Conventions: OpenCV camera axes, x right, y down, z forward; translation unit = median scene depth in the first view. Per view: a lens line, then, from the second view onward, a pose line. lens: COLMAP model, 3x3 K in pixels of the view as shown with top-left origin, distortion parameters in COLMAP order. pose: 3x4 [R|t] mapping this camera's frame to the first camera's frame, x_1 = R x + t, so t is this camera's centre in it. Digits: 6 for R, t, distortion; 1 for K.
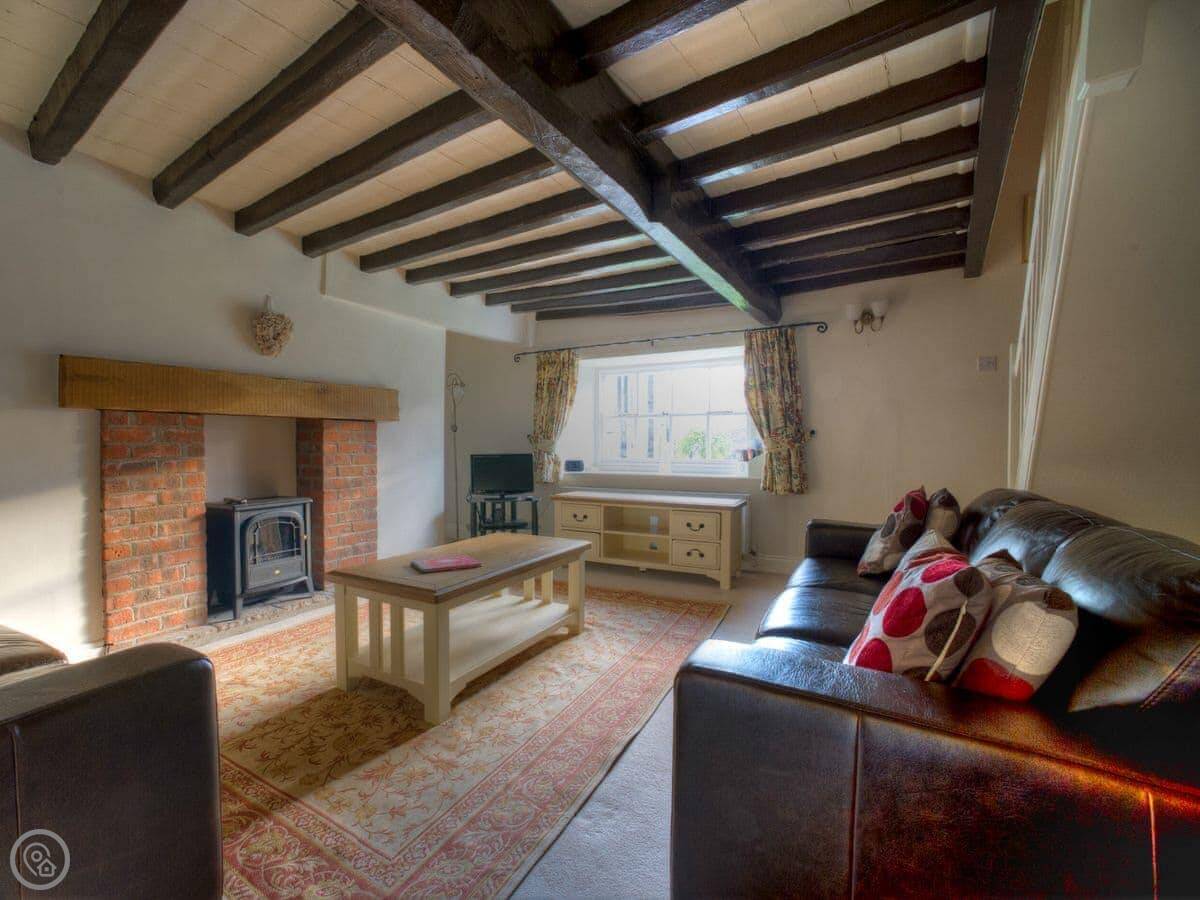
lens RADIAL K [[571.2, 0, 587.4], [0, 571.2, 454.9], [0, 0, 1]] dist [-0.102754, 0.064880]
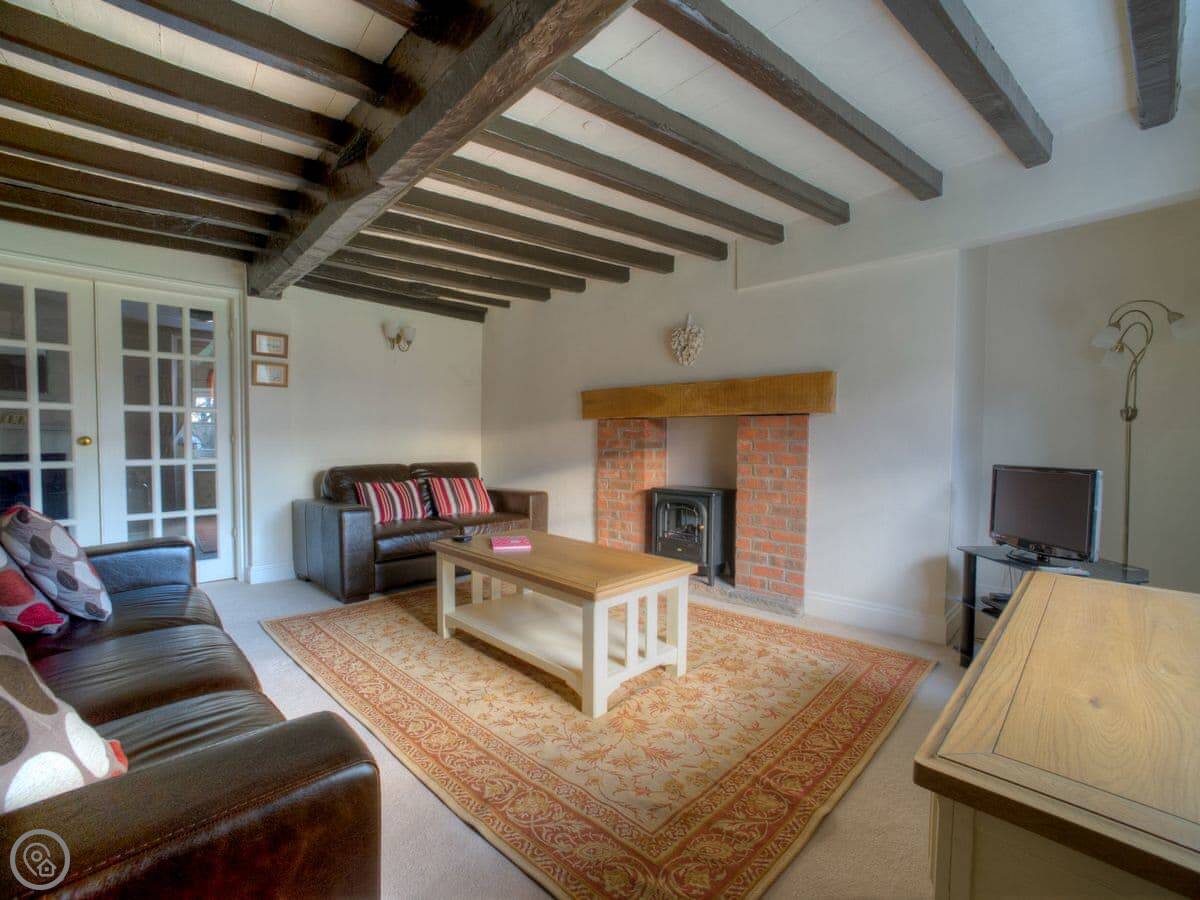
lens RADIAL K [[571.2, 0, 587.4], [0, 571.2, 454.9], [0, 0, 1]] dist [-0.102754, 0.064880]
pose [[-0.353948, 0.027985, -0.934846, 0.721725], [-0.024605, 0.998928, 0.039219, -0.036034], [0.934941, 0.036883, -0.352880, 1.424662]]
